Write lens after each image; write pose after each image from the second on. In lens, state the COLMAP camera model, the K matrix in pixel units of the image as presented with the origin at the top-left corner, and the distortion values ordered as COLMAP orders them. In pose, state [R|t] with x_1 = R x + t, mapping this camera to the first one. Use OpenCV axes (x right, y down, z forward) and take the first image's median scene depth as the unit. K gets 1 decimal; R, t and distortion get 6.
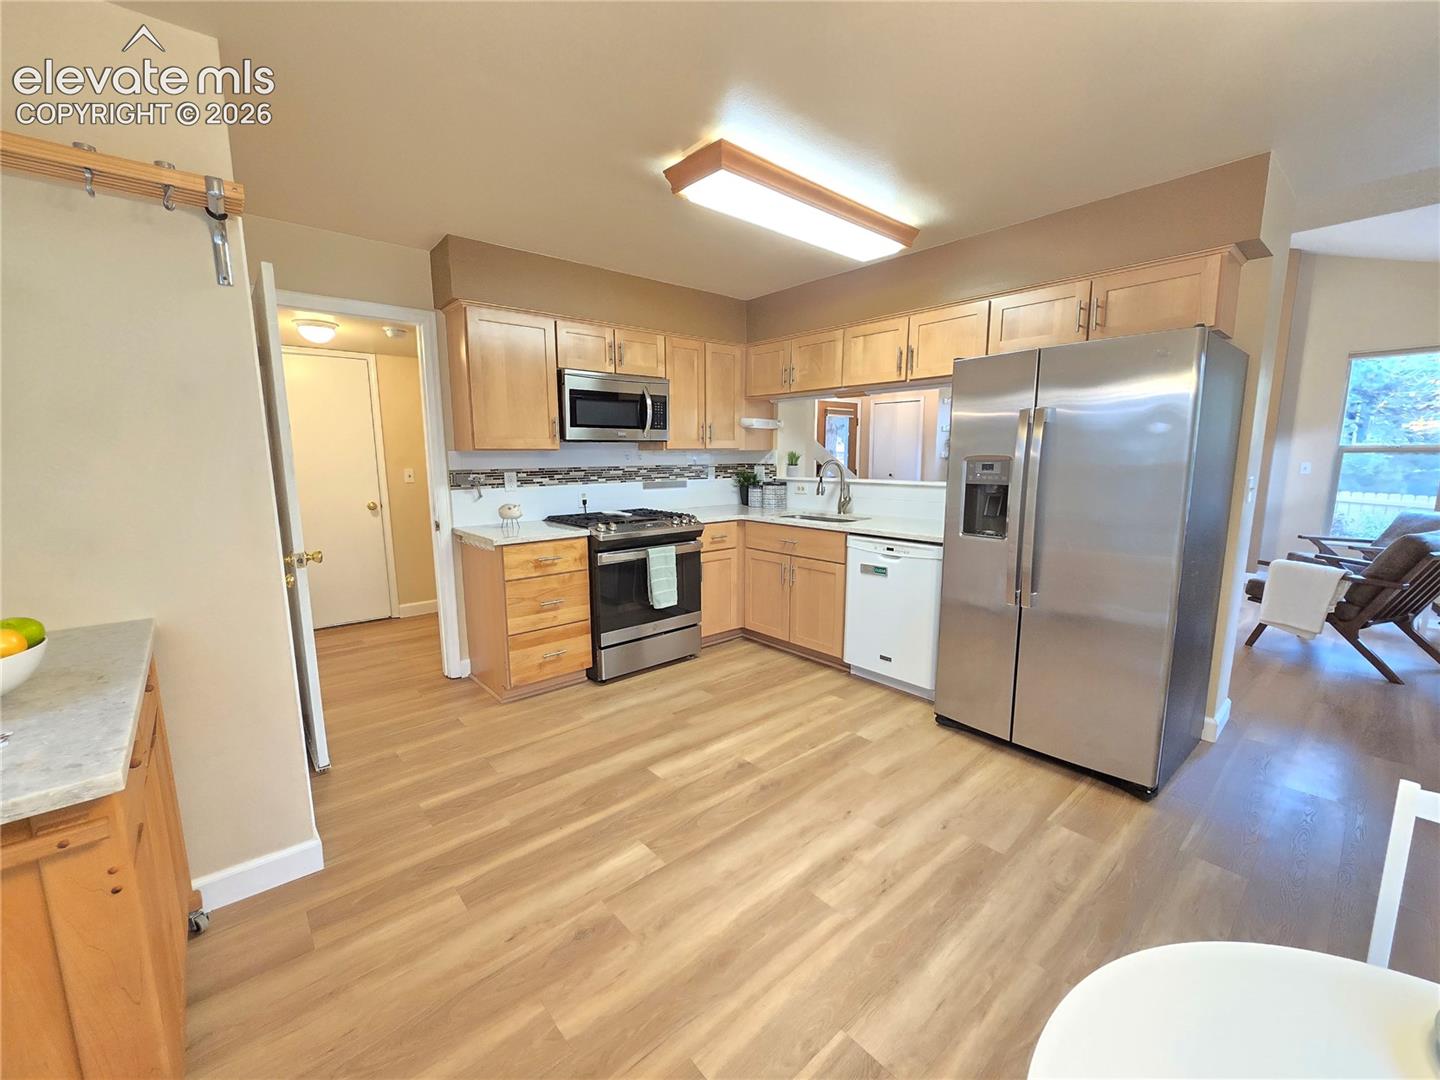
lens RADIAL K [[588.5, 0, 720.3], [0, 588.5, 537.0], [0, 0, 1]] dist [-0.002103, 0.000133]
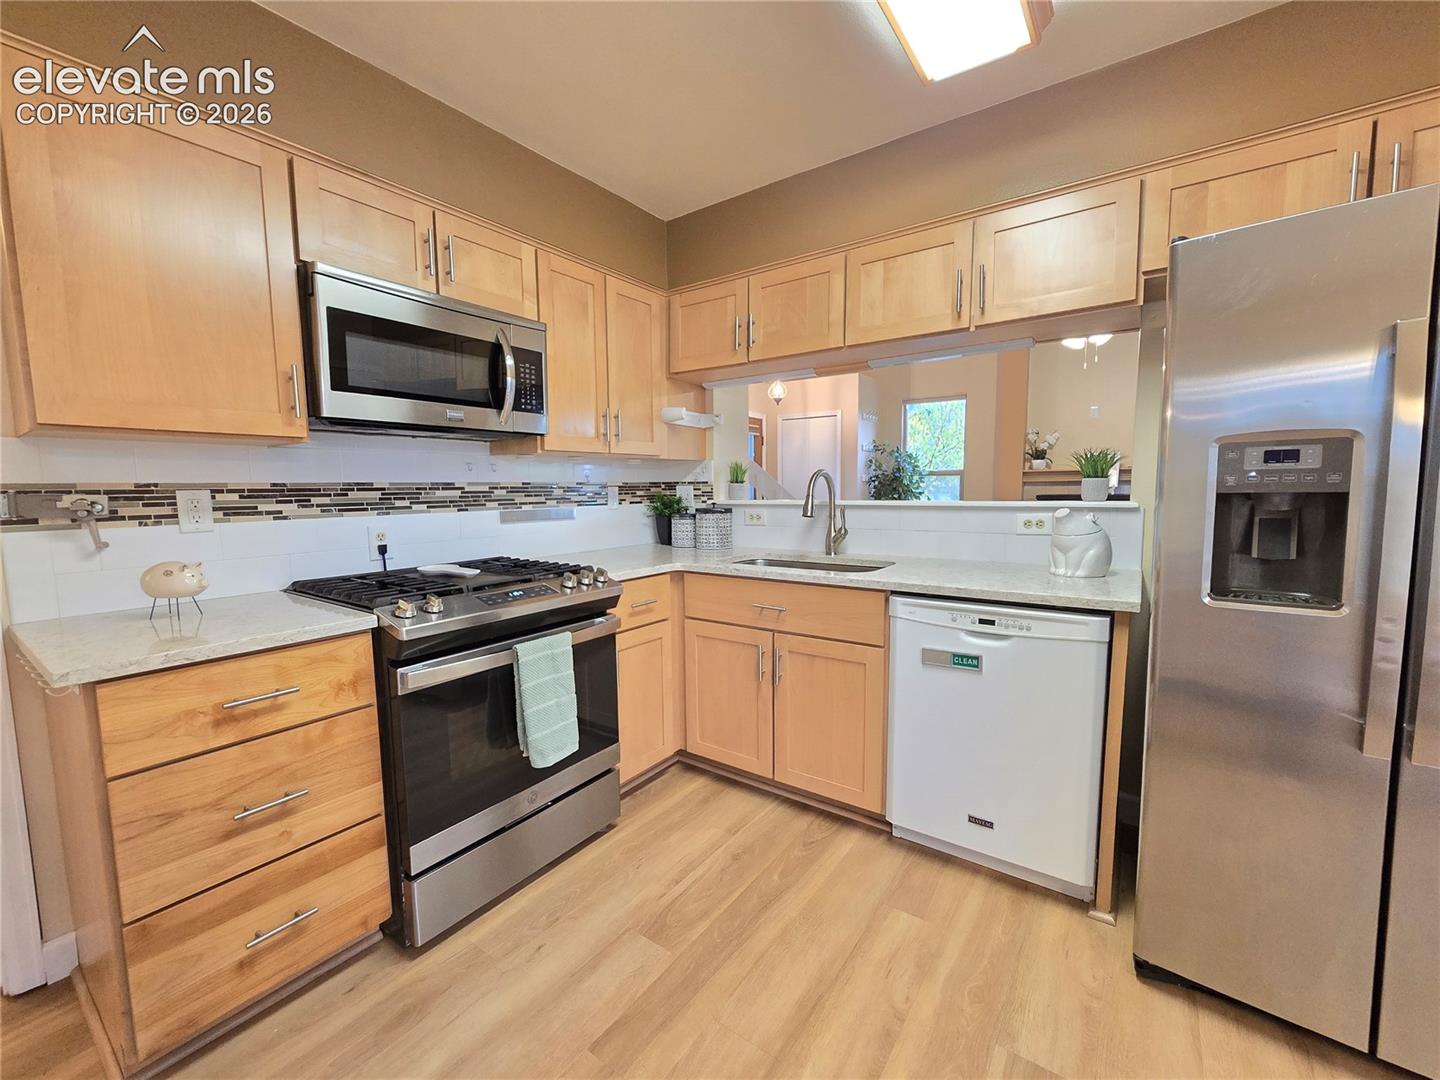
lens RADIAL K [[588.5, 0, 718.2], [0, 588.5, 543.1], [0, 0, 1]] dist [-0.002103, 0.000133]
pose [[0.973501, -0.028663, 0.226879, -0.064925], [0.039449, 0.998290, -0.043149, -0.033977], [-0.225254, 0.050956, 0.972967, 0.466594]]
